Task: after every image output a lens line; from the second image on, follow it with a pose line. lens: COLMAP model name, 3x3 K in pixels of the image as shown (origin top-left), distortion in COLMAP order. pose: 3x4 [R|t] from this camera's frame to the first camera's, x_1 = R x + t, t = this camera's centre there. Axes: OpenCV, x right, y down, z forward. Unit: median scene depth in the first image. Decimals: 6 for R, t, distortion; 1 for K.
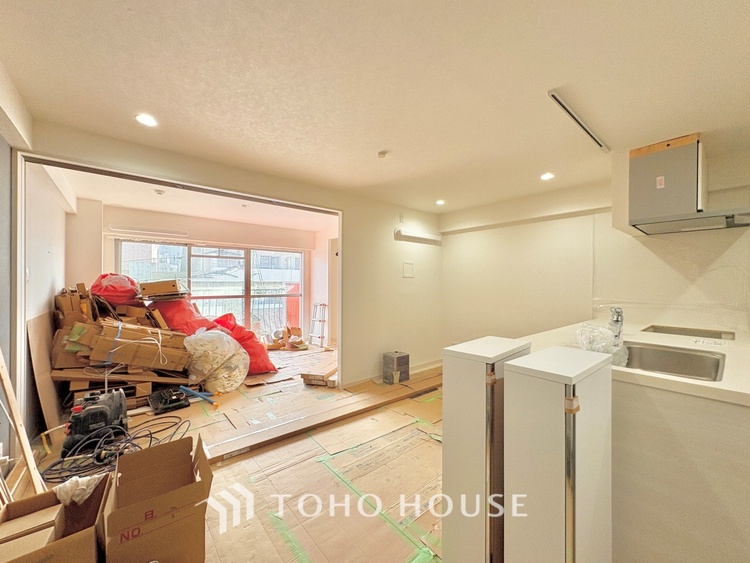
lens RADIAL K [[298.4, 0, 375.5], [0, 298.4, 281.8], [0, 0, 1]] dist [0.000487, 0.000225]
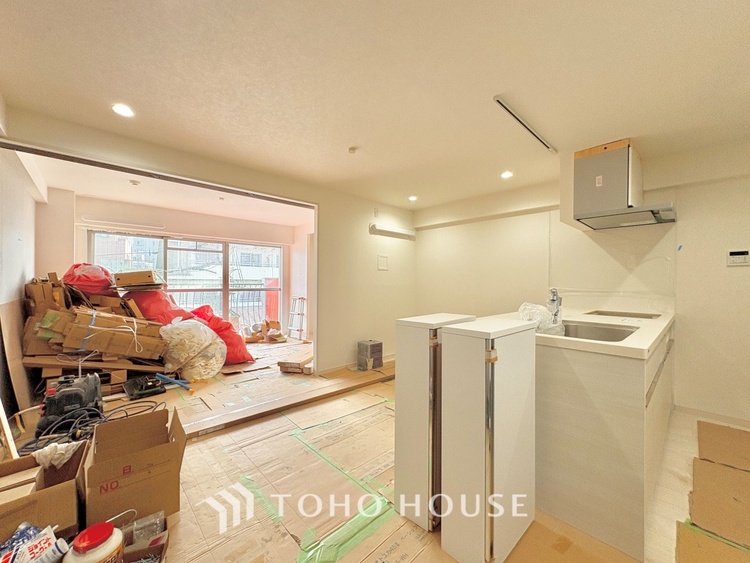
lens RADIAL K [[298.4, 0, 375.5], [0, 298.4, 281.8], [0, 0, 1]] dist [0.000487, 0.000225]
pose [[0.998494, 0.002464, 0.054798, 0.031607], [-0.002572, 0.999995, 0.001899, 0.028779], [-0.054793, -0.002037, 0.998496, -0.049403]]
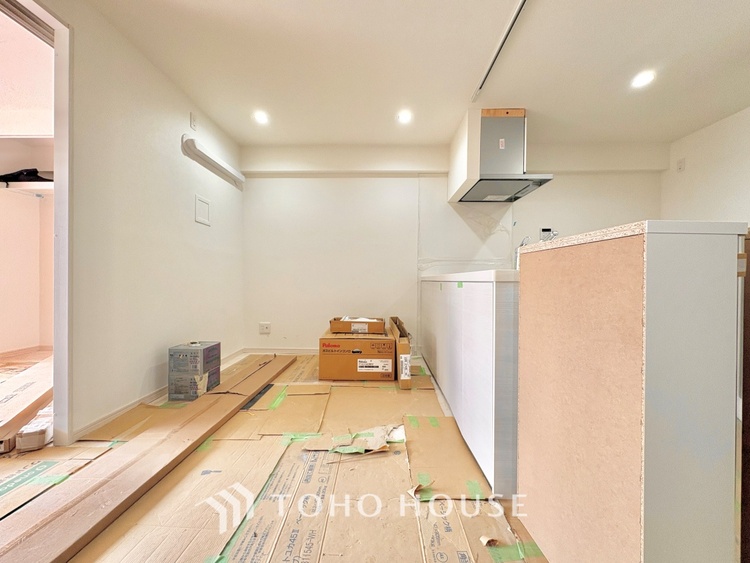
lens RADIAL K [[298.4, 0, 375.5], [0, 298.4, 281.8], [0, 0, 1]] dist [0.000487, 0.000225]
pose [[0.659133, -0.003889, 0.752016, -0.142564], [-0.005297, 0.999938, 0.009814, 0.116415], [-0.752007, -0.010452, 0.659072, 0.375006]]
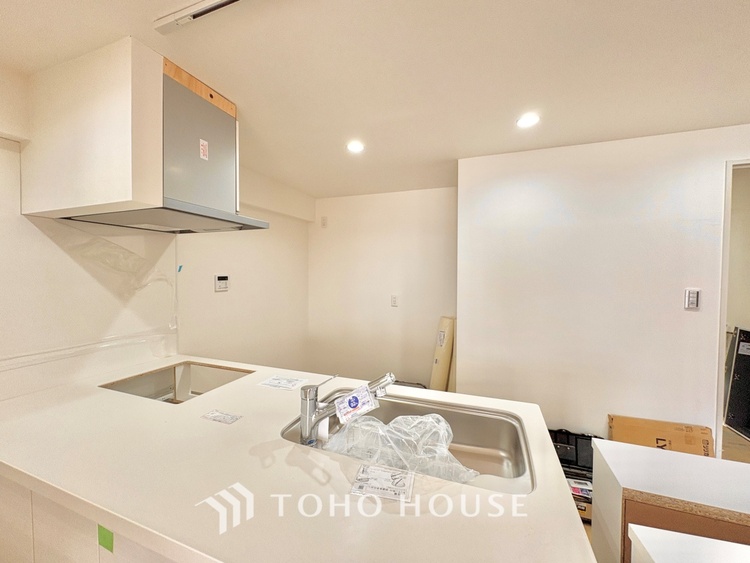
lens RADIAL K [[298.4, 0, 375.5], [0, 298.4, 281.8], [0, 0, 1]] dist [0.000487, 0.000225]
pose [[-0.495791, -0.030912, 0.867891, 0.150140], [-0.004046, 0.999438, 0.033285, -0.052698], [-0.868432, 0.012991, -0.495638, 0.621243]]
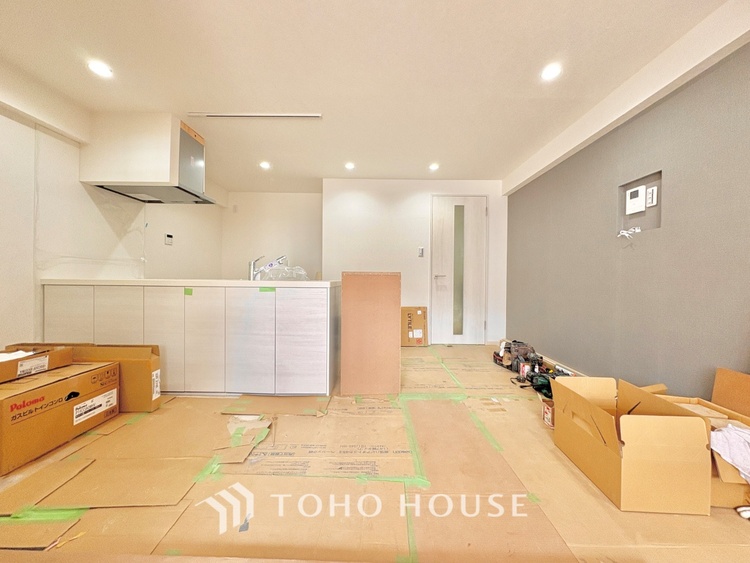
lens RADIAL K [[298.4, 0, 375.5], [0, 298.4, 281.8], [0, 0, 1]] dist [0.000487, 0.000225]
pose [[-0.762919, -0.017011, 0.646270, -0.298322], [-0.014485, 0.999853, 0.009218, 0.099414], [-0.646332, -0.002329, -0.763053, 0.910225]]
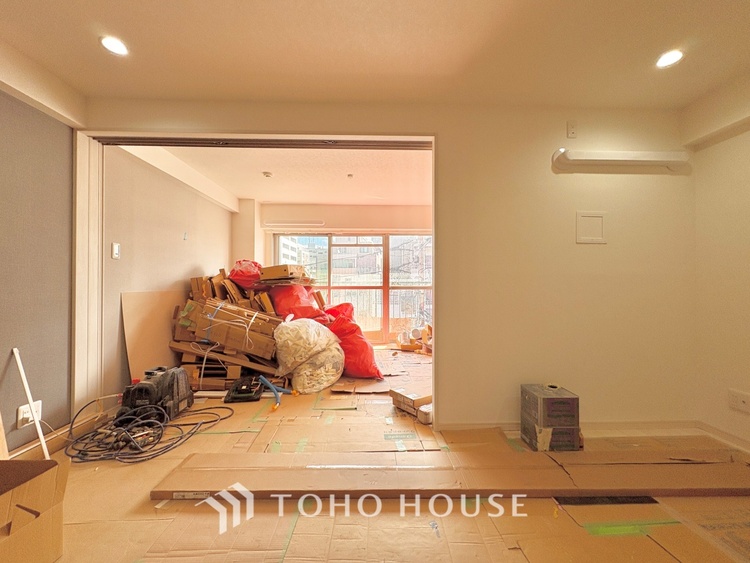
lens RADIAL K [[298.4, 0, 375.5], [0, 298.4, 281.8], [0, 0, 1]] dist [0.000487, 0.000225]
pose [[0.783013, -0.009812, -0.621928, 0.163809], [0.003517, 0.999929, -0.011348, 0.065169], [0.621995, 0.006698, 0.782993, 0.440333]]
